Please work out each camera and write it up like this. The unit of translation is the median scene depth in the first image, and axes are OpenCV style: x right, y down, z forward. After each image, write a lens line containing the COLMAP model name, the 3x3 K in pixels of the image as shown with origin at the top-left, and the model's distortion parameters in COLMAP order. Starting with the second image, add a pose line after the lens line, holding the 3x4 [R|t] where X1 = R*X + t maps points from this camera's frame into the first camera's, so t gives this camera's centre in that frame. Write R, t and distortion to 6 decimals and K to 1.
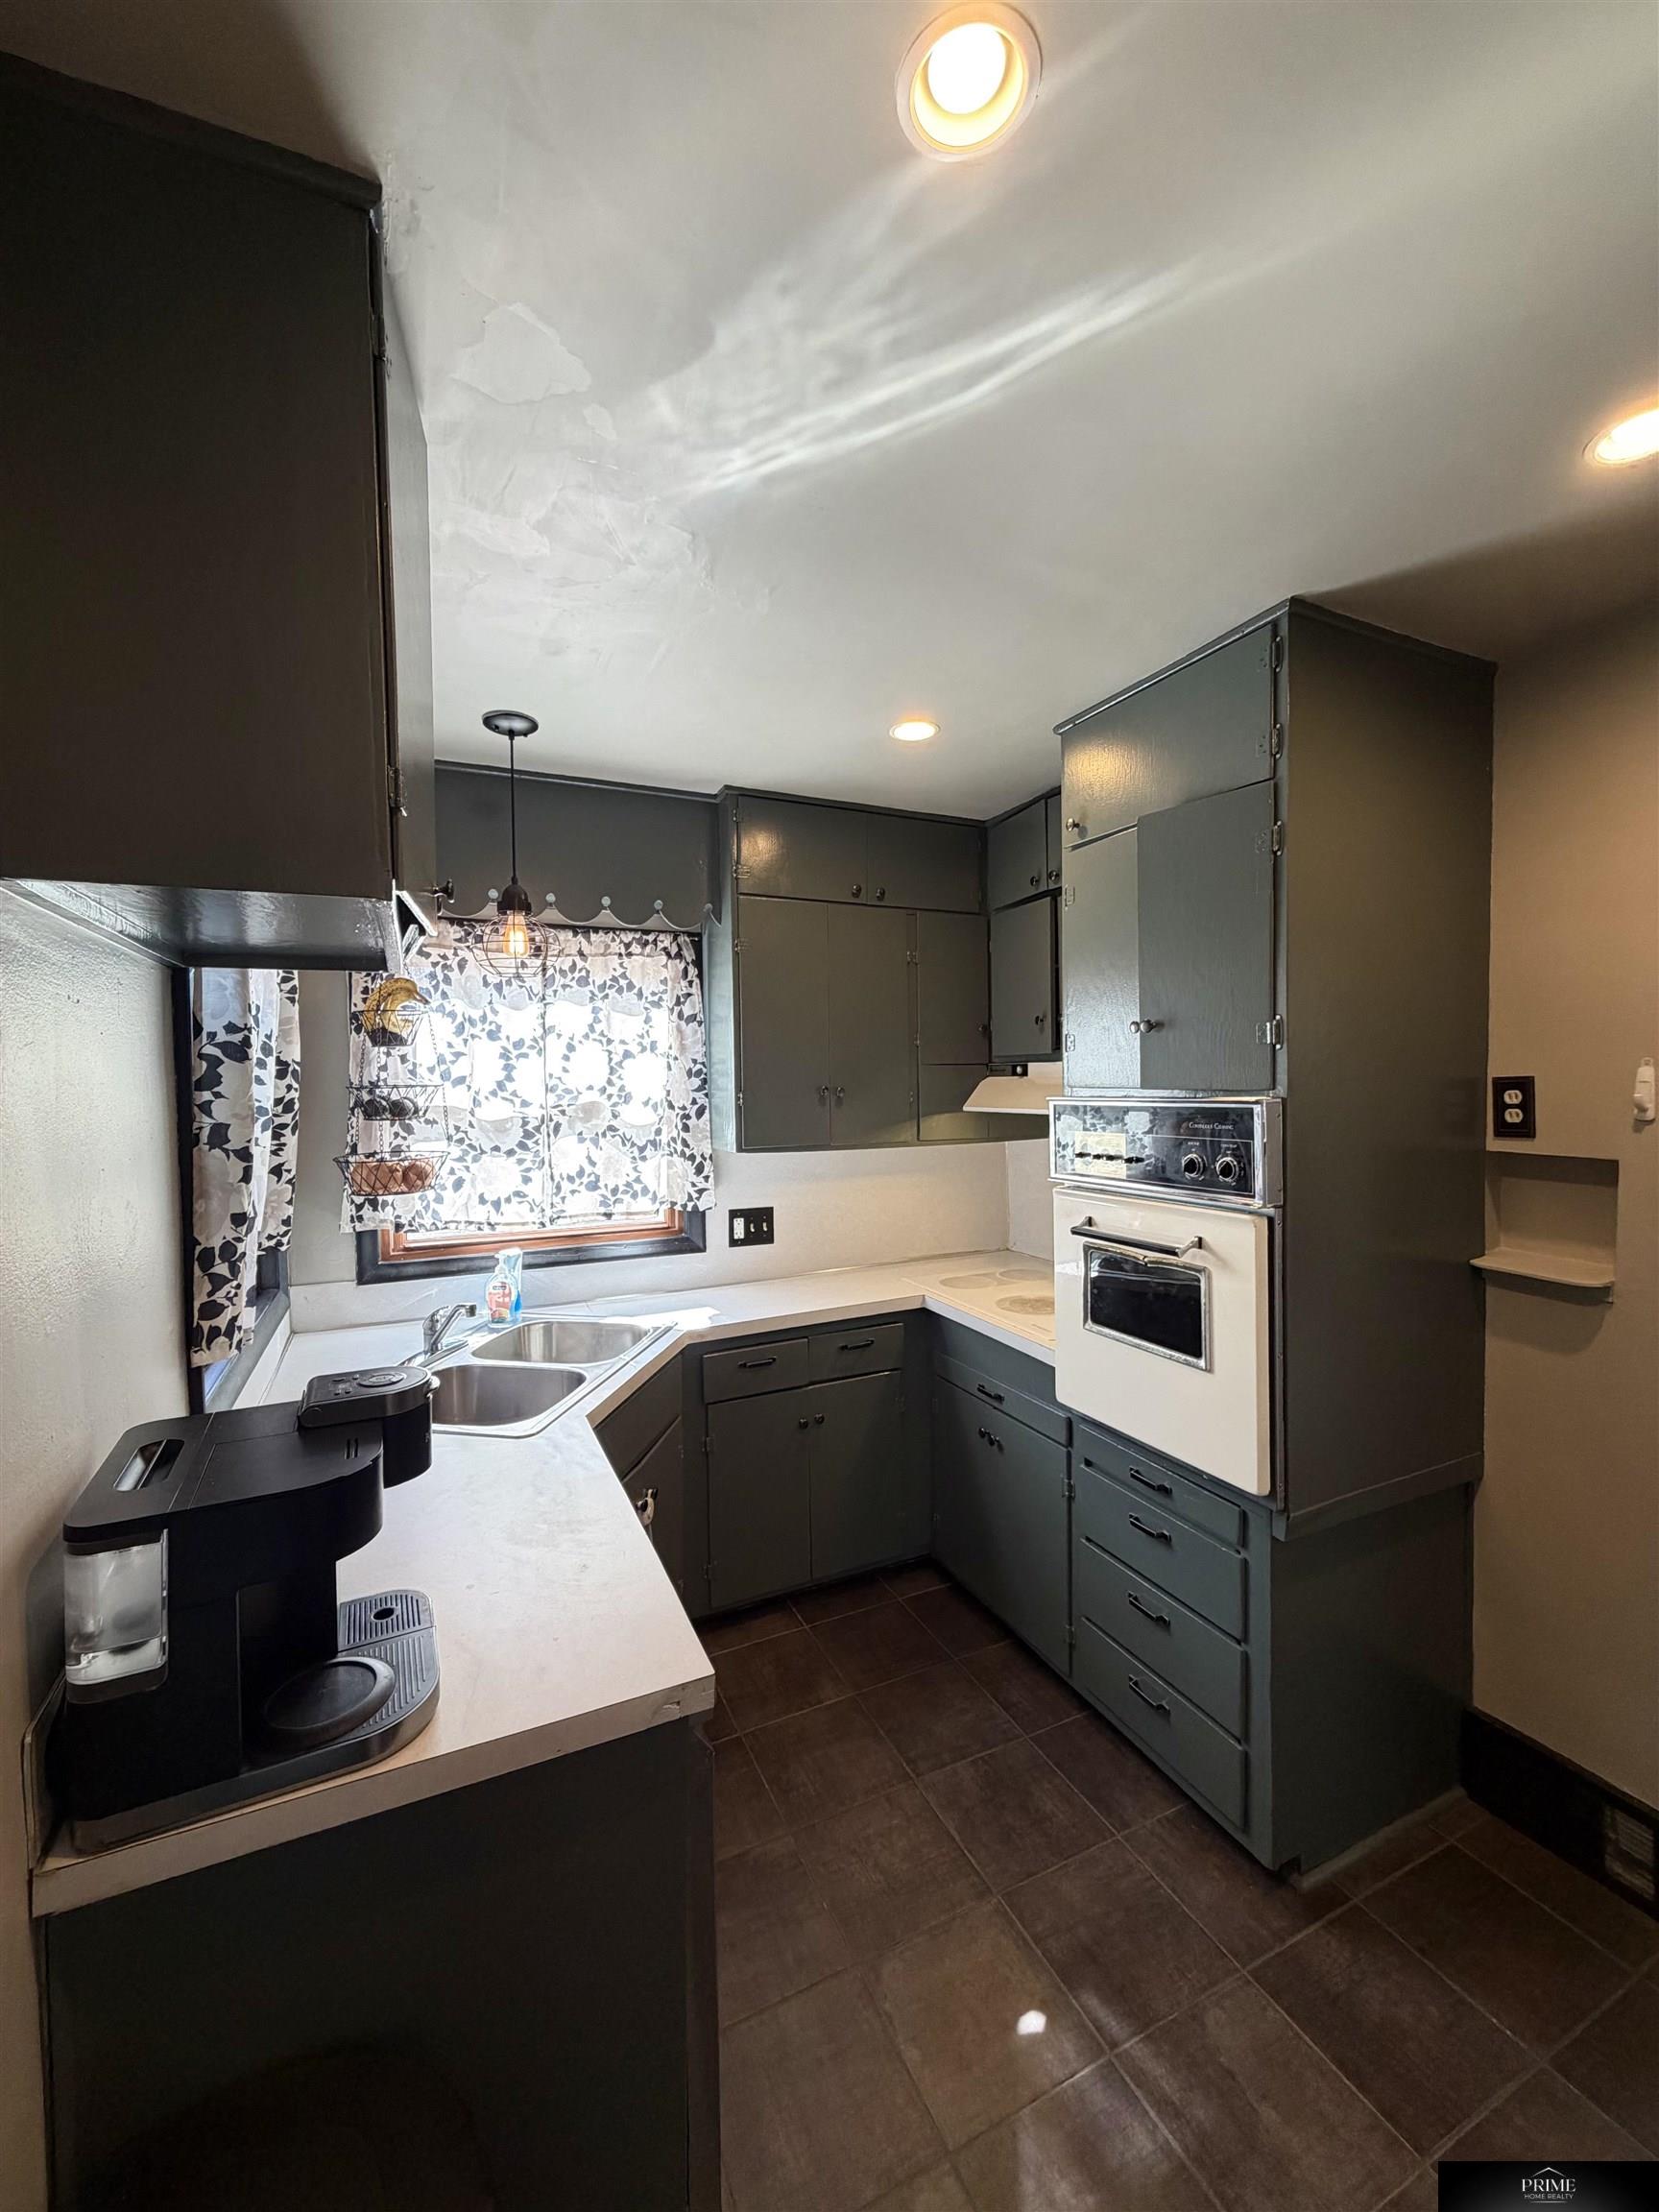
lens RADIAL K [[881.2, 0, 823.8], [0, 881.2, 1100.9], [0, 0, 1]] dist [-0.000774, 0.000768]
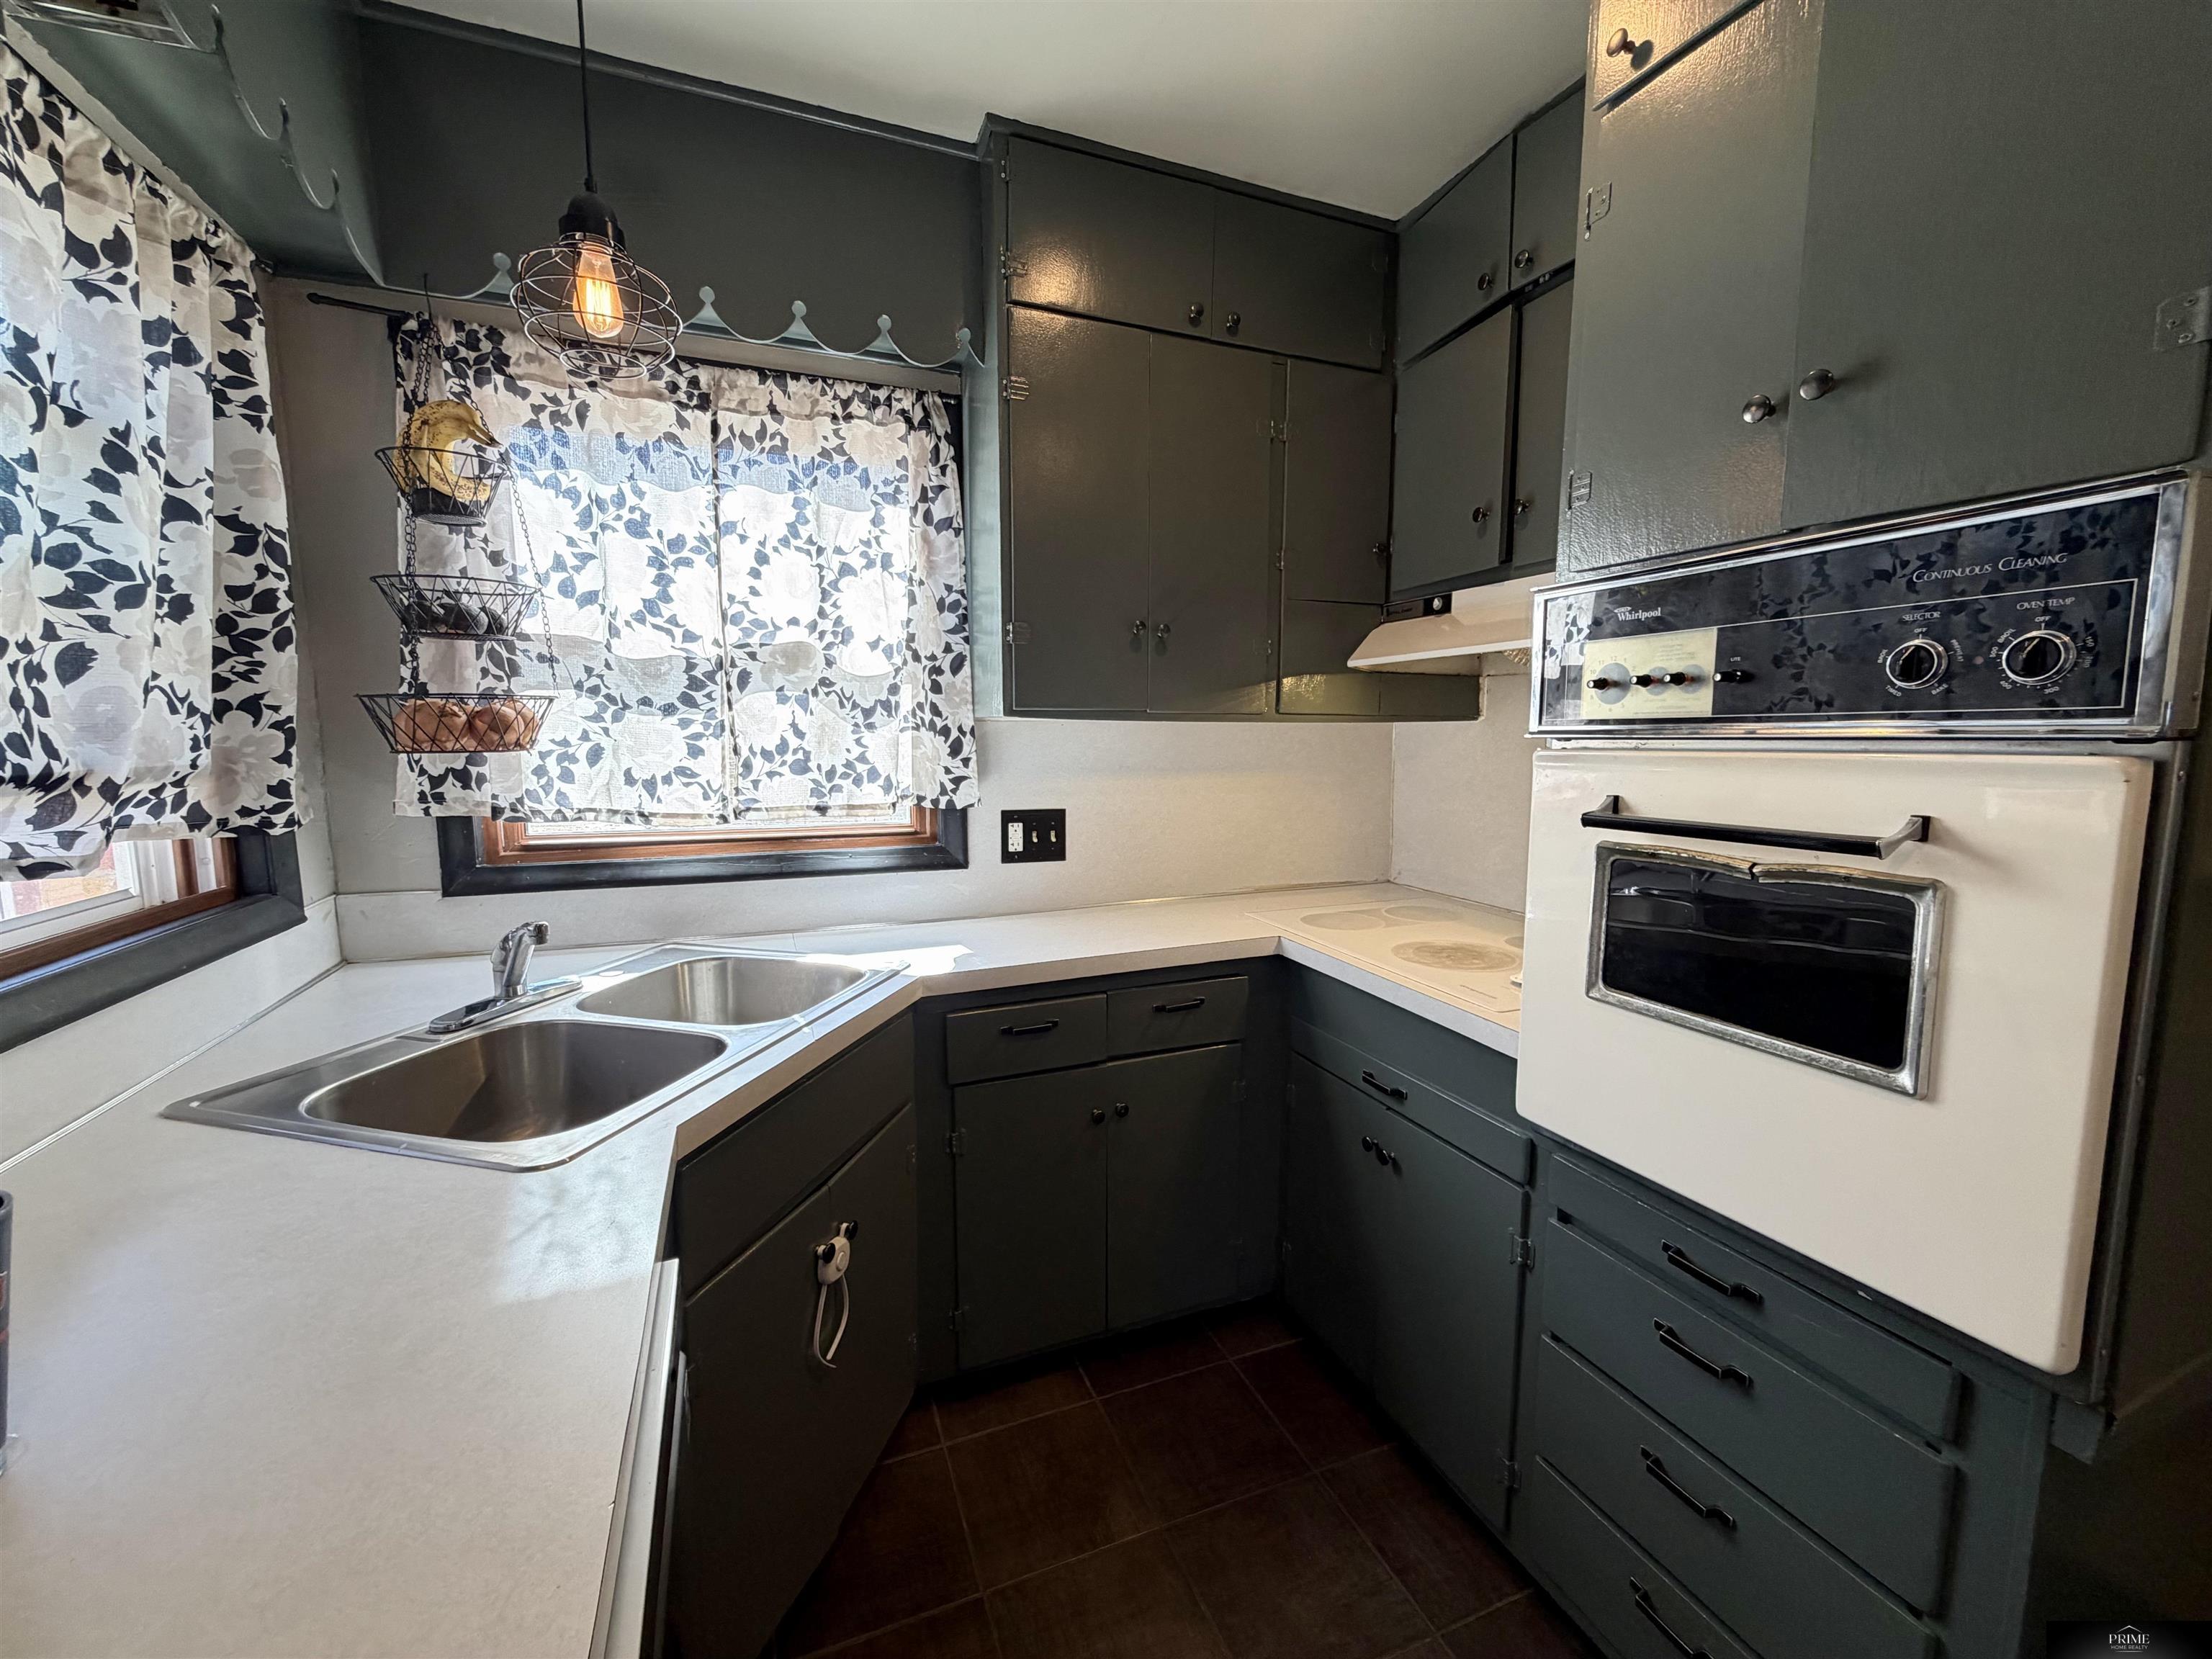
lens RADIAL K [[881.2, 0, 1095.7], [0, 881.2, 834.3], [0, 0, 1]] dist [-0.000774, 0.000768]
pose [[0.997860, 0.021124, -0.061882, 0.013373], [-0.015302, 0.995539, 0.093097, 0.089065], [0.063572, -0.091950, 0.993732, 0.356487]]
